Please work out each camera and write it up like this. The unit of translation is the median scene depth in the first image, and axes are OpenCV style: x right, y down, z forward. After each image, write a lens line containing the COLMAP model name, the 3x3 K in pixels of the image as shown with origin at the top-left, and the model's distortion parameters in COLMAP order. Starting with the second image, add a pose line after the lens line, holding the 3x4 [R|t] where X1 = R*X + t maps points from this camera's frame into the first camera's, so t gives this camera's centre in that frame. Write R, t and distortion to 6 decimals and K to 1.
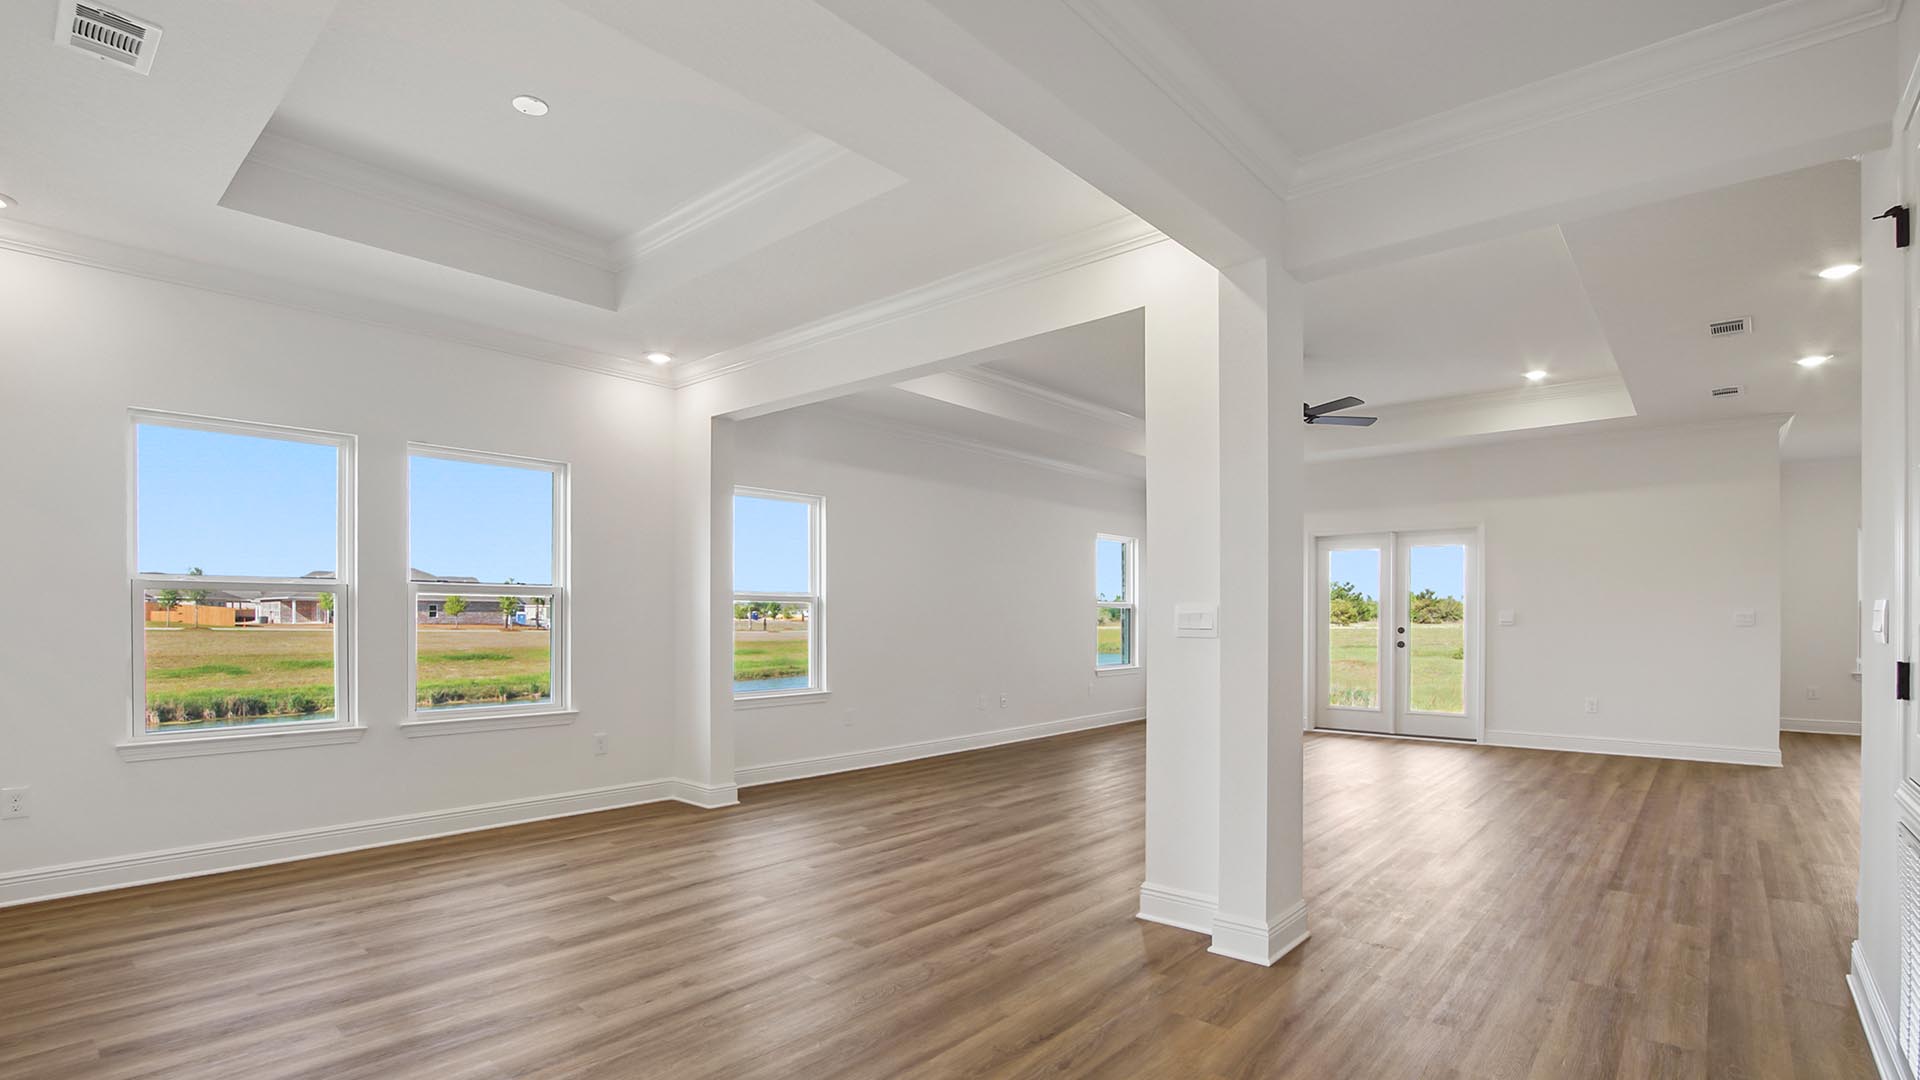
lens RADIAL K [[916.1, 0, 958.0], [0, 916.1, 611.3], [0, 0, 1]] dist [-0.006051, -0.000135]
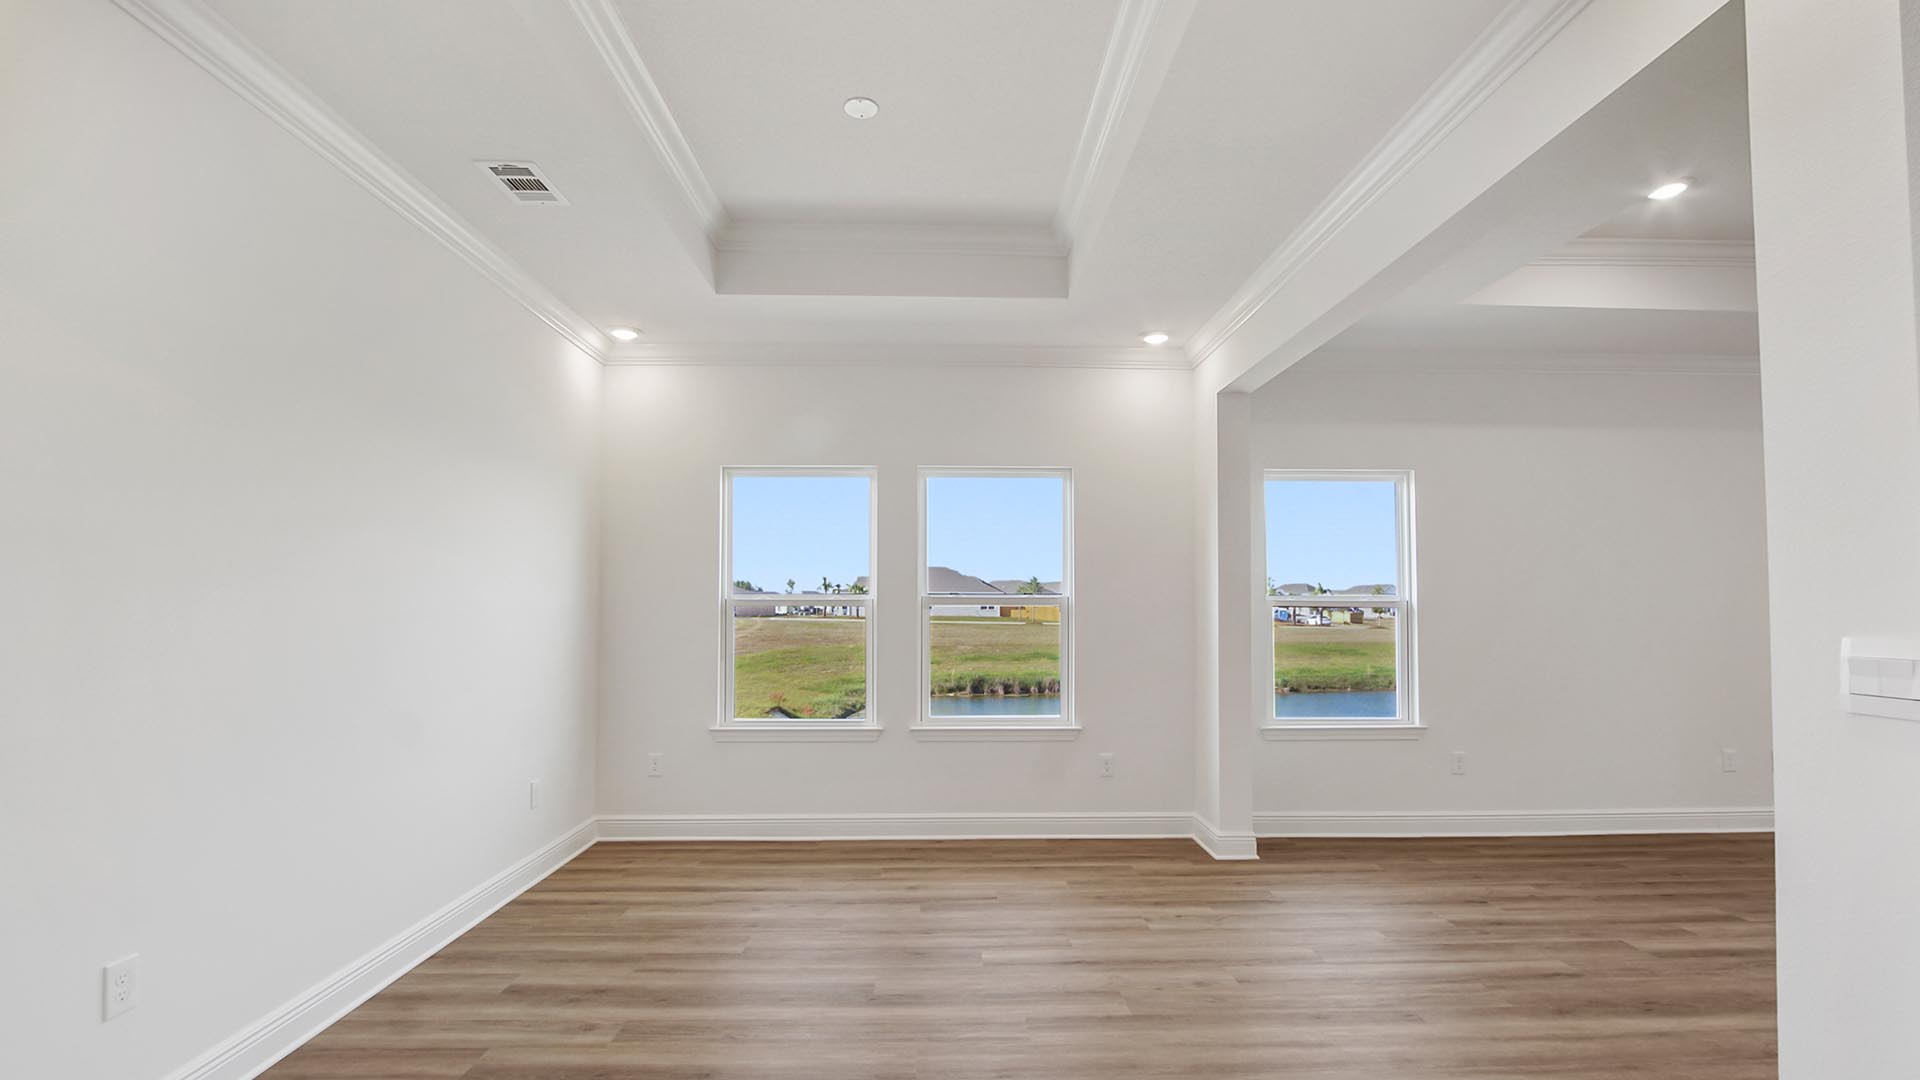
lens RADIAL K [[892.7, 0, 959.0], [0, 892.7, 585.3], [0, 0, 1]] dist [0.000606, 0.000734]
pose [[0.681427, -0.023218, -0.731518, 0.169934], [0.005984, 0.999640, -0.026153, -0.014627], [0.731862, 0.013444, 0.681321, 0.266173]]
